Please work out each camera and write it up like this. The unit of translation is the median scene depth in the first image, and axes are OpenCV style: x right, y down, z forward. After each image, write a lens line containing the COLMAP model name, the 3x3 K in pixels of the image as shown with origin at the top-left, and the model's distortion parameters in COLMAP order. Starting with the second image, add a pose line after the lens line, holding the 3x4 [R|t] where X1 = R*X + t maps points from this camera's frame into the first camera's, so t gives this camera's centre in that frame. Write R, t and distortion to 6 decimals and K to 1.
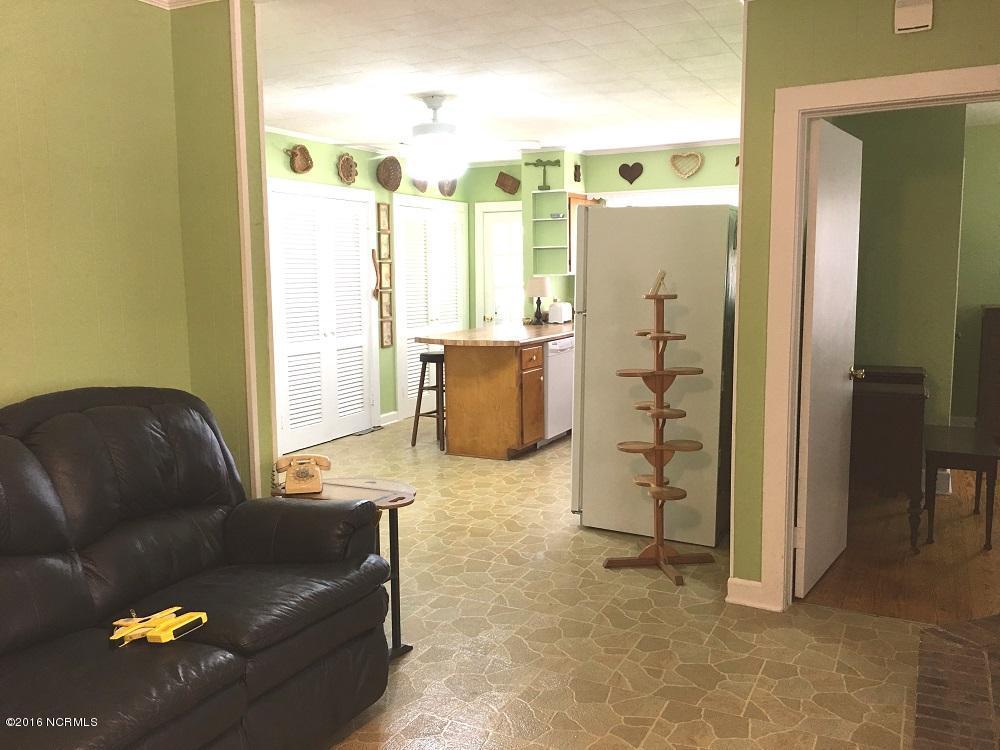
lens RADIAL K [[846.9, 0, 496.5], [0, 846.9, 365.1], [0, 0, 1]] dist [0.068206, -0.069390]
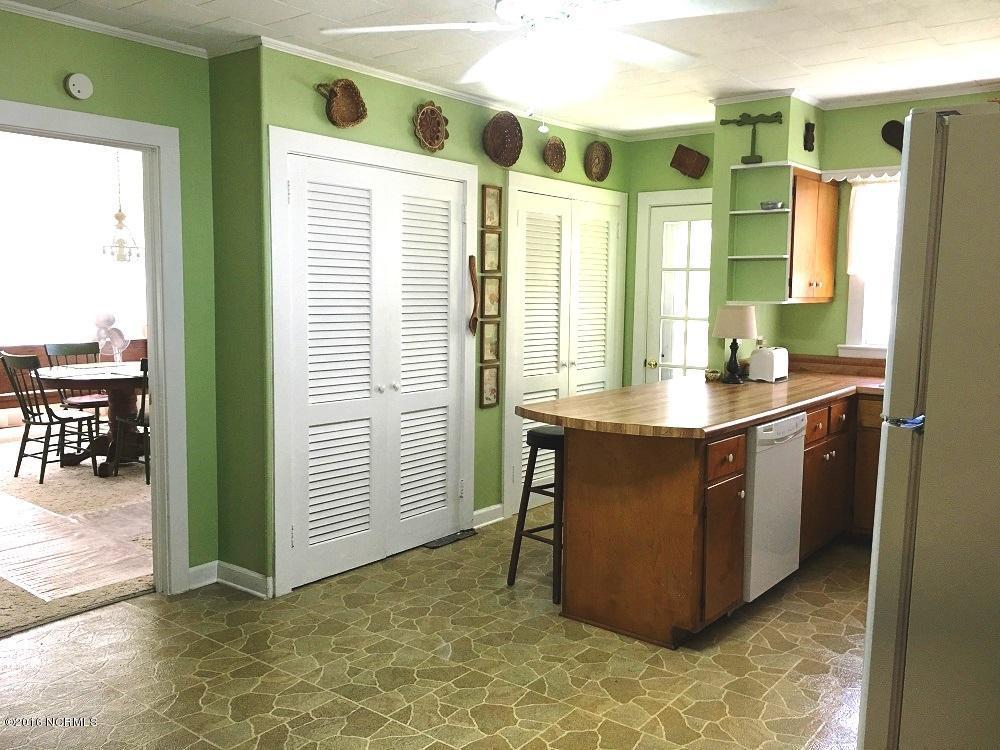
lens RADIAL K [[846.9, 0, 496.5], [0, 846.9, 365.1], [0, 0, 1]] dist [0.068206, -0.069390]
pose [[0.980049, 0.041007, -0.194479, 0.001586], [-0.045362, 0.998809, -0.017988, -0.042307], [0.193510, 0.026451, 0.980742, 0.368990]]
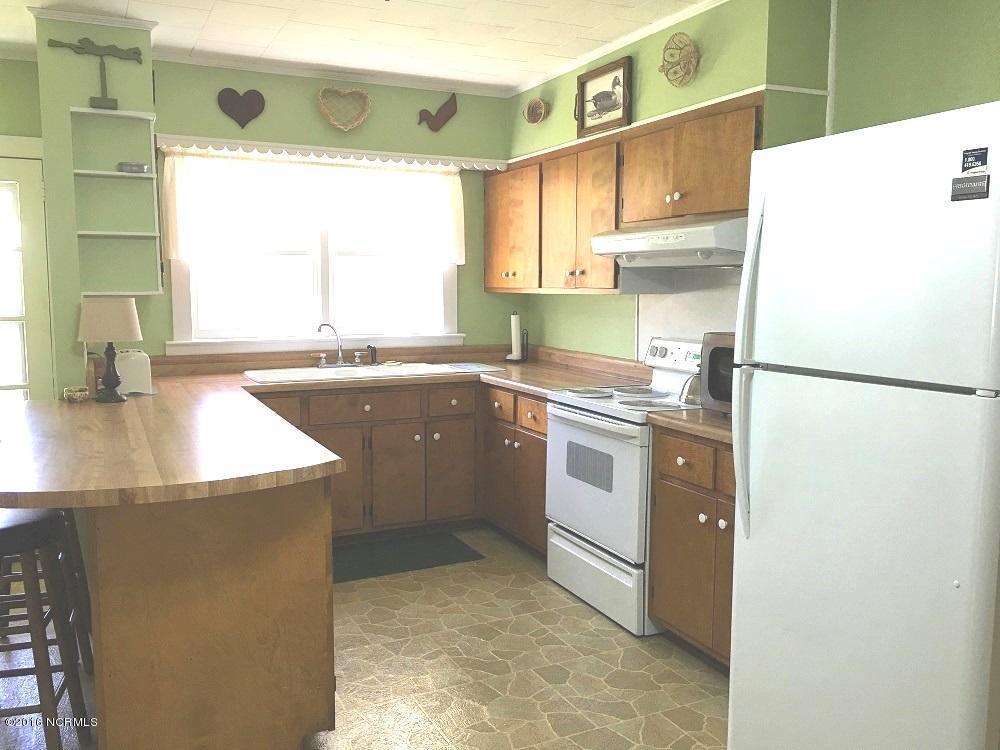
lens RADIAL K [[850.3, 0, 500.0], [0, 850.3, 375.0], [0, 0, 1]] dist [0.054011, -0.100191]
pose [[0.611728, -0.068284, 0.788116, -0.188432], [0.077746, 0.996634, 0.026005, -0.058186], [-0.787238, 0.045365, 0.614978, 0.557002]]
